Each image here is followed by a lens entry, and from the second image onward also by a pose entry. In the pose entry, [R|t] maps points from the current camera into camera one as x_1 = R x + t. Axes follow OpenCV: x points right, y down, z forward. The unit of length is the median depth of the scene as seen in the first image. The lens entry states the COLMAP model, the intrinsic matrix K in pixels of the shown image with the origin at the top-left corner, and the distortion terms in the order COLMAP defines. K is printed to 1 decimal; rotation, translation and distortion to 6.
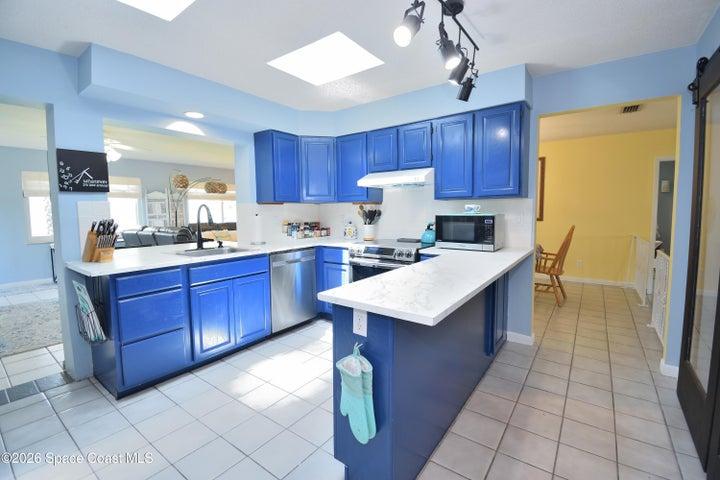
lens RADIAL K [[319.2, 0, 359.2], [0, 319.2, 234.8], [0, 0, 1]] dist [0.017376, -0.022540]
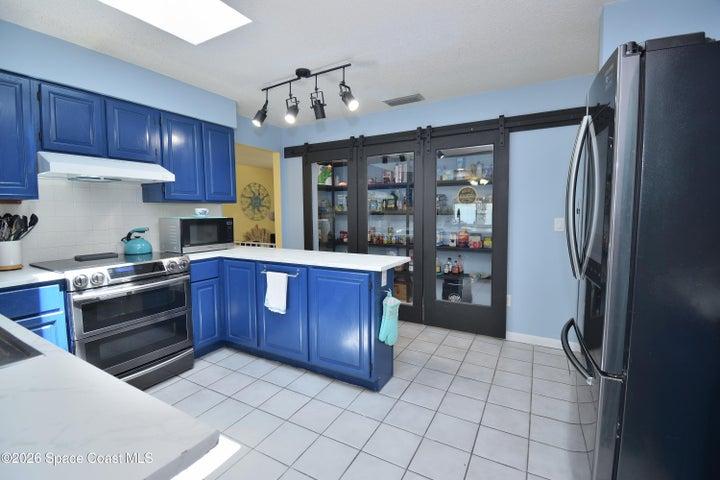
lens RADIAL K [[319.2, 0, 359.2], [0, 319.2, 234.8], [0, 0, 1]] dist [0.017376, -0.022540]
pose [[-0.109645, -0.061129, 0.992089, -0.700242], [0.085979, 0.993783, 0.070735, -0.035343], [-0.990245, 0.093055, -0.103707, 0.566711]]
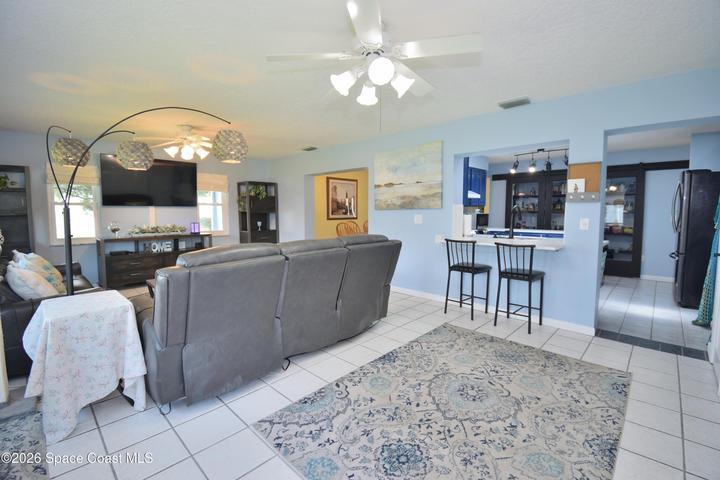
lens RADIAL K [[319.2, 0, 359.2], [0, 319.2, 234.8], [0, 0, 1]] dist [0.017376, -0.022540]
pose [[0.138675, -0.062952, 0.988335, -1.884973], [0.076974, 0.995644, 0.052617, -0.089533], [-0.987342, 0.068780, 0.142917, 1.411701]]
